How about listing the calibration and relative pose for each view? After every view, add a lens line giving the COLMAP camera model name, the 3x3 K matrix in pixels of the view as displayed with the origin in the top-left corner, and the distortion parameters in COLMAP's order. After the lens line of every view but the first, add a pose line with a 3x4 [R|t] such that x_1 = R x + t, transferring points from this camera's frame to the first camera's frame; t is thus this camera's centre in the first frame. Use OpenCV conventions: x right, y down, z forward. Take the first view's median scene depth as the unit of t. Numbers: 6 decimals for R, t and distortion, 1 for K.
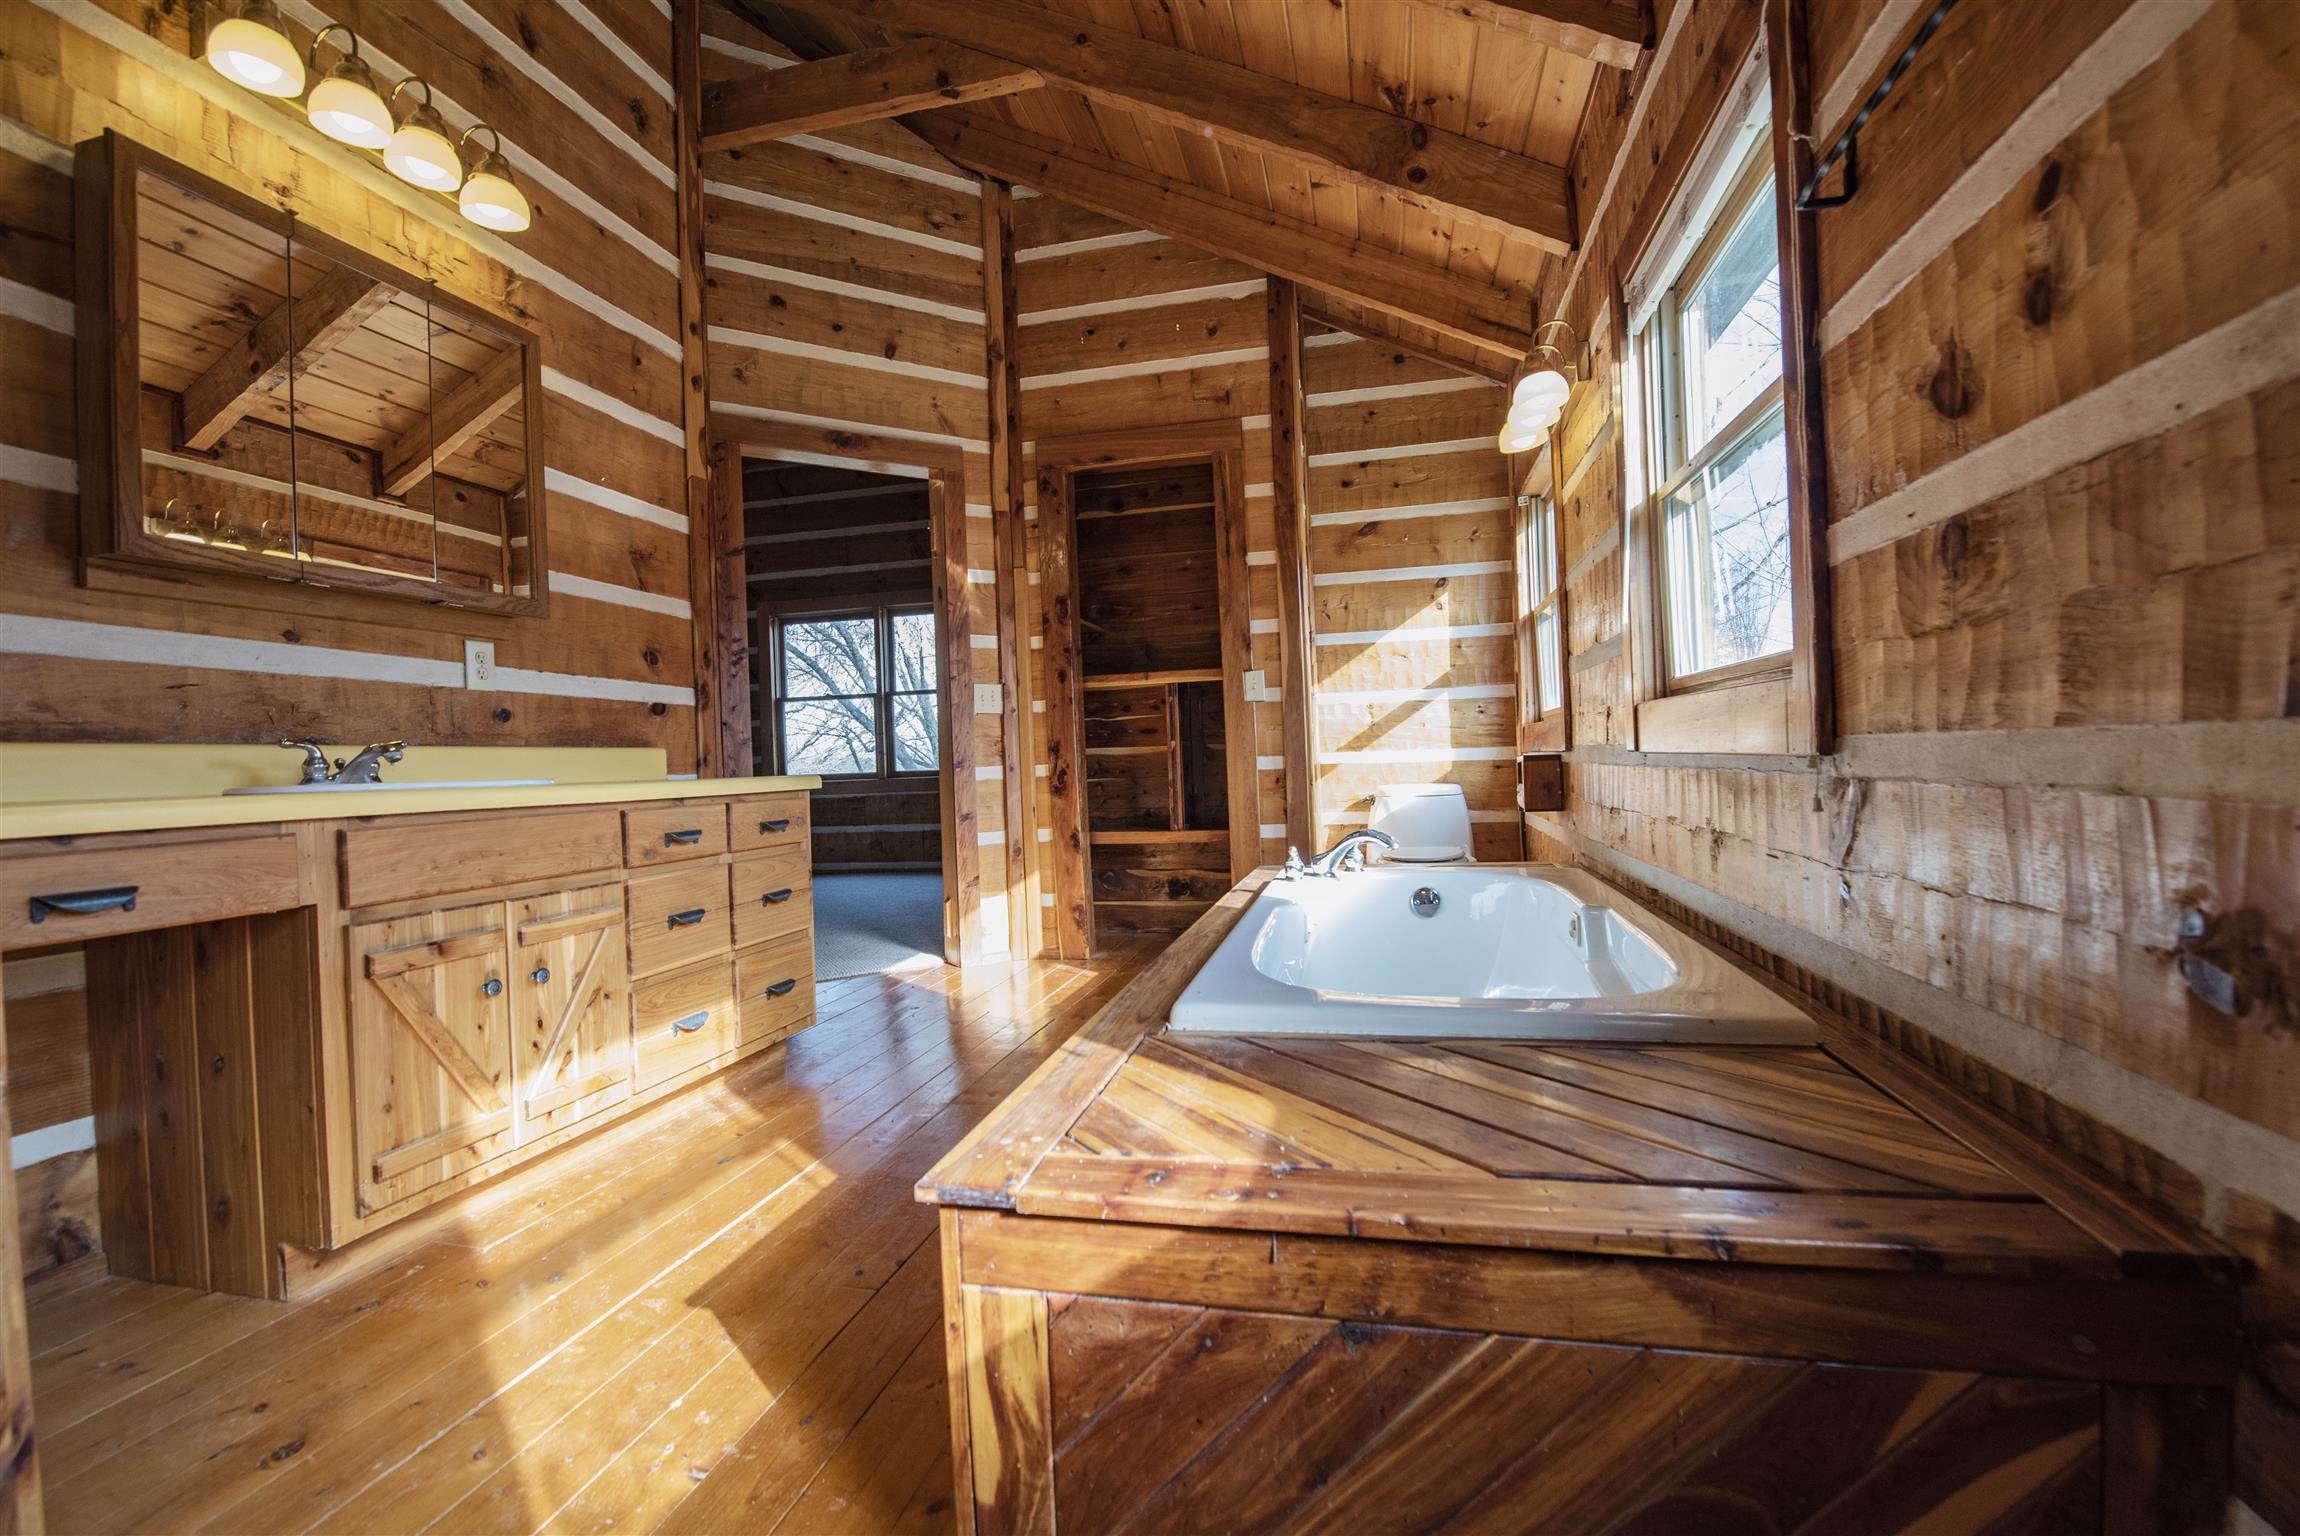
lens RADIAL K [[991.0, 0, 1150.4], [0, 991.0, 762.8], [0, 0, 1]] dist [-0.021698, -0.001101]
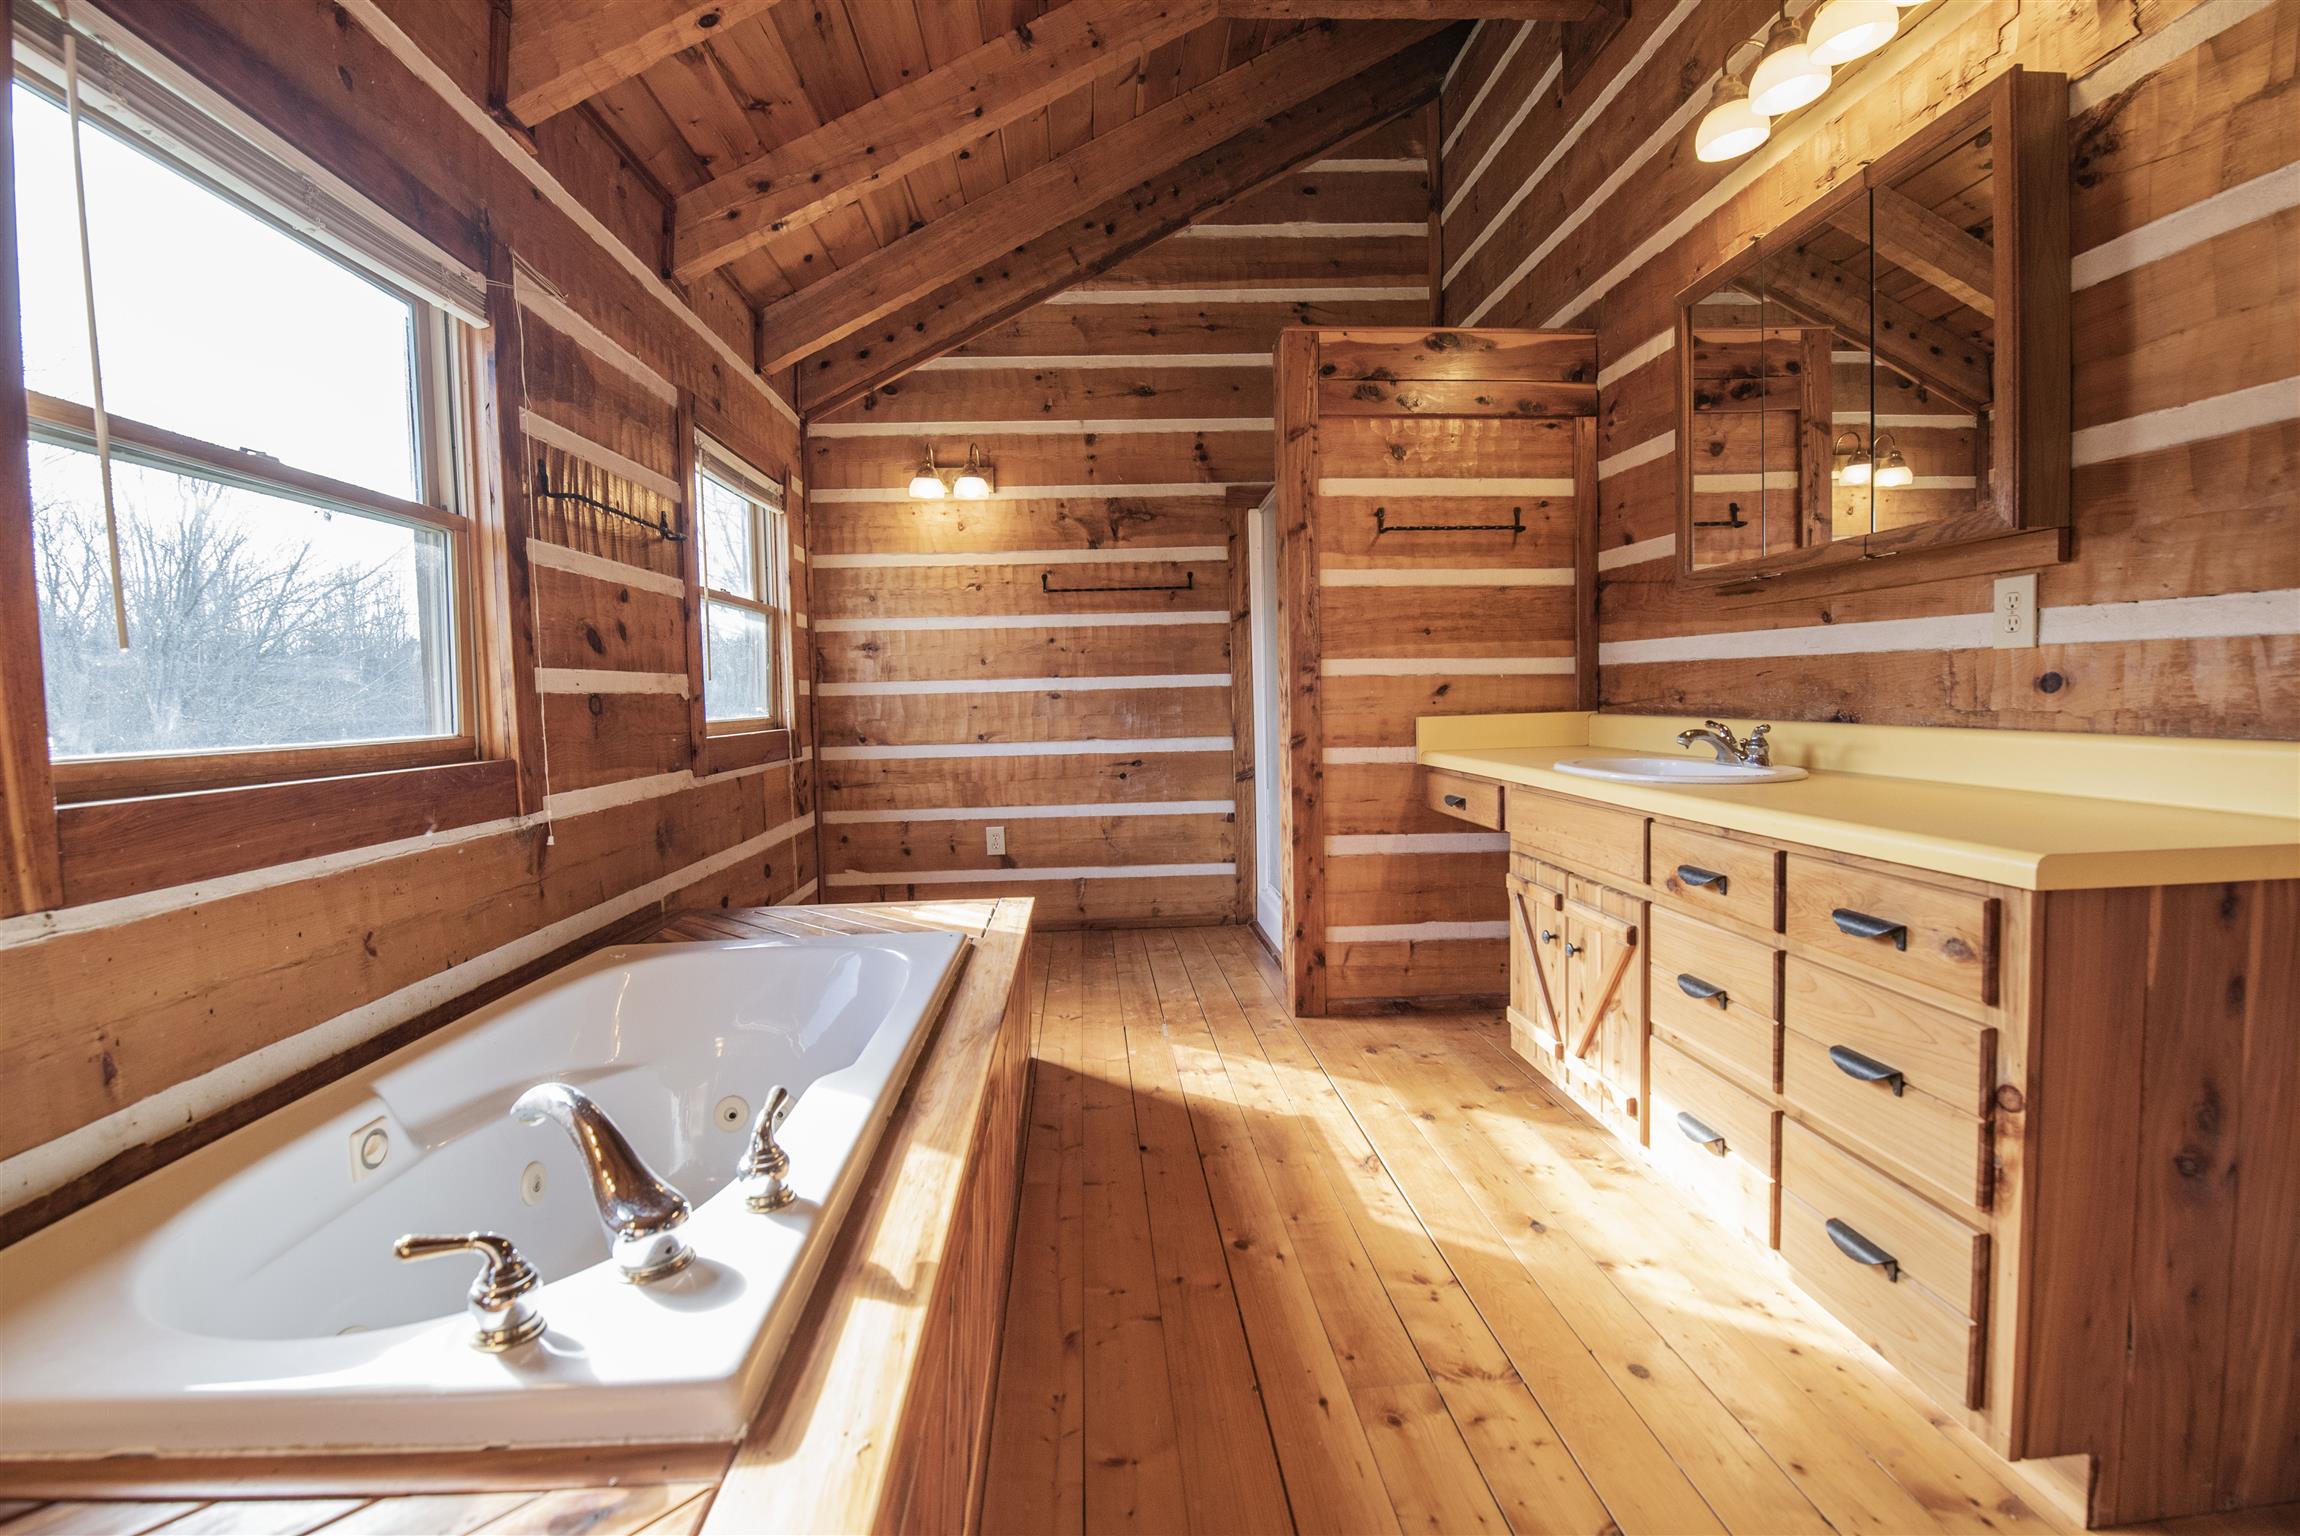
lens RADIAL K [[991.0, 0, 1140.6], [0, 991.0, 760.4], [0, 0, 1]] dist [-0.021698, -0.001101]
pose [[-0.957958, 0.063176, -0.279867, 0.105063], [0.042829, 0.996014, 0.078238, -0.078654], [0.283694, 0.062963, -0.956845, 1.552696]]
